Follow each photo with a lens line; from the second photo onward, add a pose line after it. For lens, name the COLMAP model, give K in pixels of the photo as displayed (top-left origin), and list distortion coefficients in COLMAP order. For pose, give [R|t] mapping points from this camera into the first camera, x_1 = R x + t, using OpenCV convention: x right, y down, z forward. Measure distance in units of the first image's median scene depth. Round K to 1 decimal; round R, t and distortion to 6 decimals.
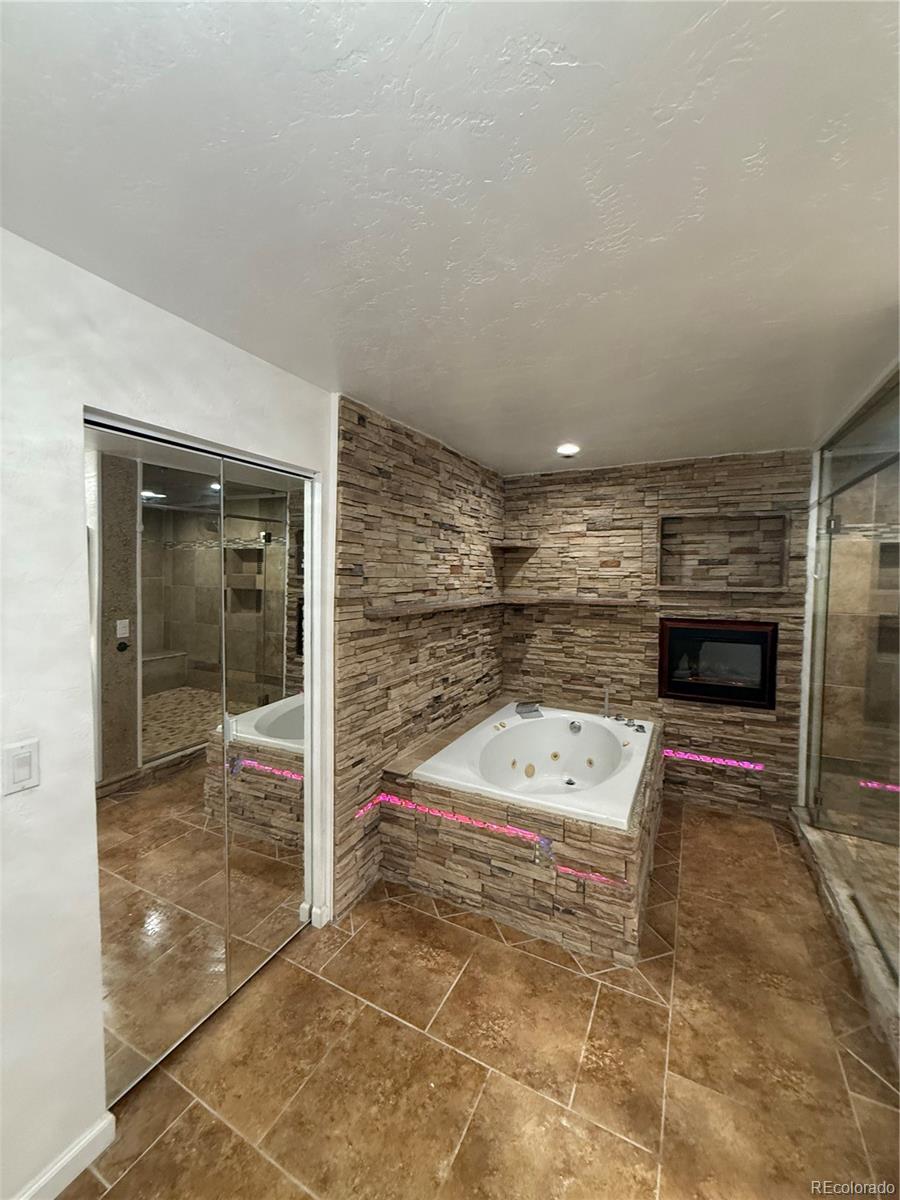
lens RADIAL K [[477.9, 0, 446.1], [0, 477.9, 595.1], [0, 0, 1]] dist [-0.000273, -0.000277]
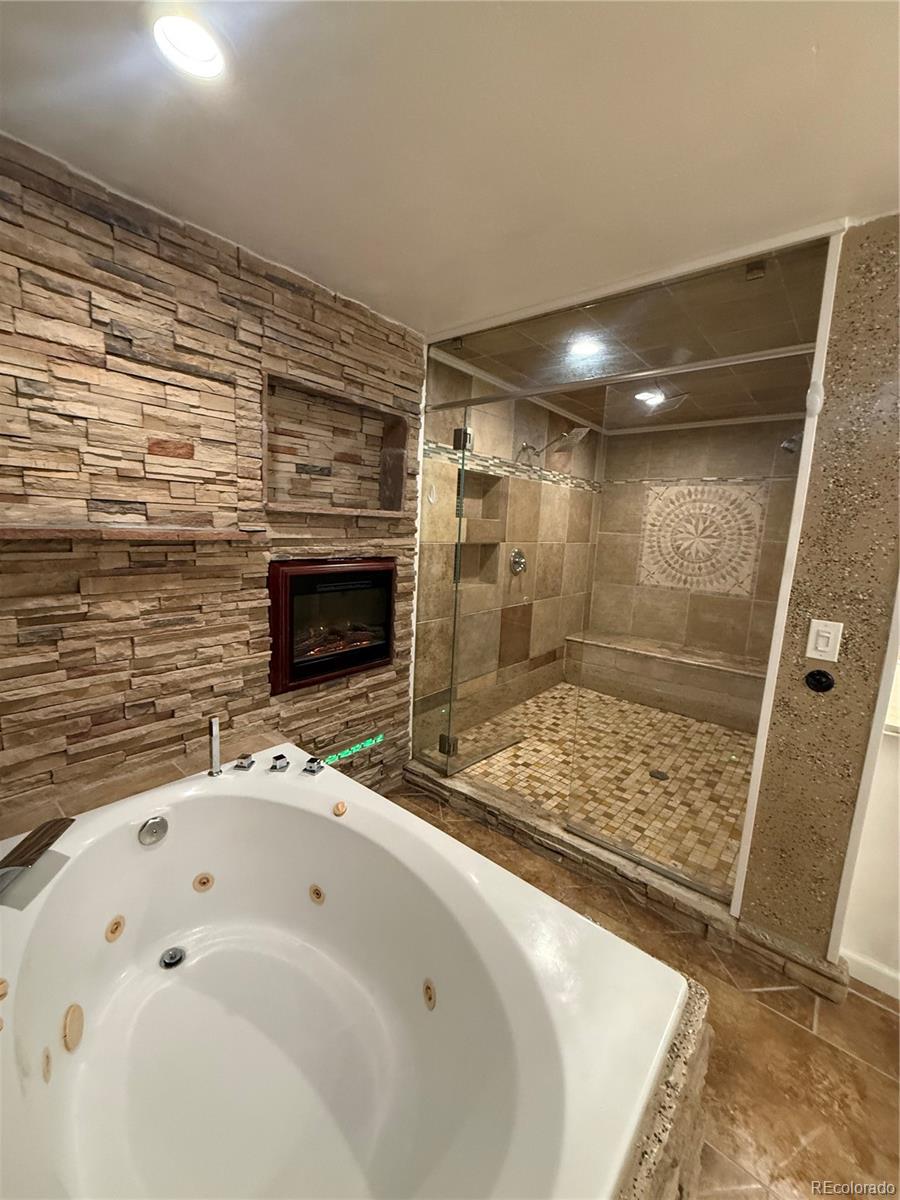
lens RADIAL K [[477.9, 0, 448.7], [0, 477.9, 596.2], [0, 0, 1]] dist [-0.000273, -0.000277]
pose [[0.214031, -0.139659, 0.966792, -0.061196], [0.000025, 0.989728, 0.142966, 0.008545], [-0.976827, -0.030575, 0.211836, 0.709446]]
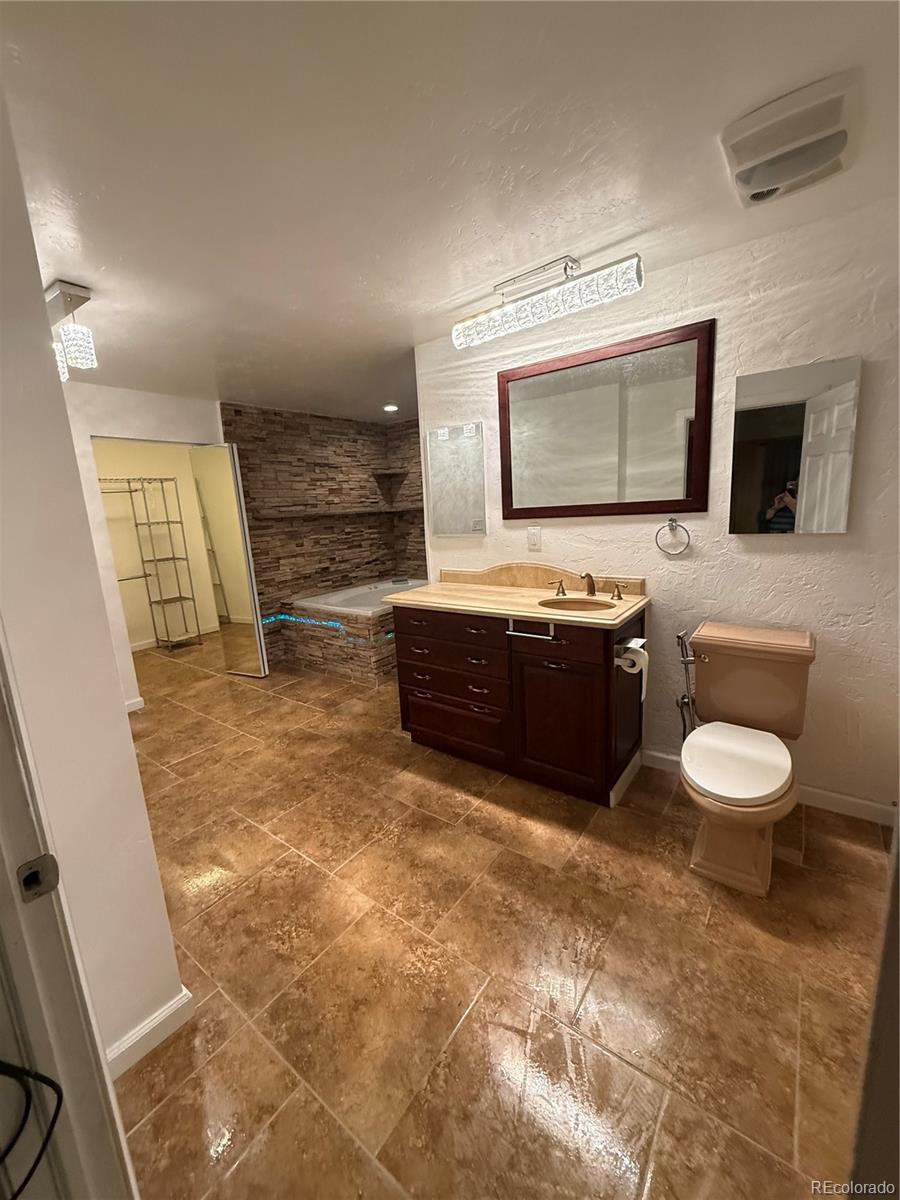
lens RADIAL K [[477.9, 0, 447.9], [0, 477.9, 597.3], [0, 0, 1]] dist [-0.000273, -0.000277]
pose [[0.986303, -0.027827, -0.162576, 0.631779], [0.051937, 0.987922, 0.145987, 0.082510], [0.156550, -0.152431, 0.975836, -0.557505]]
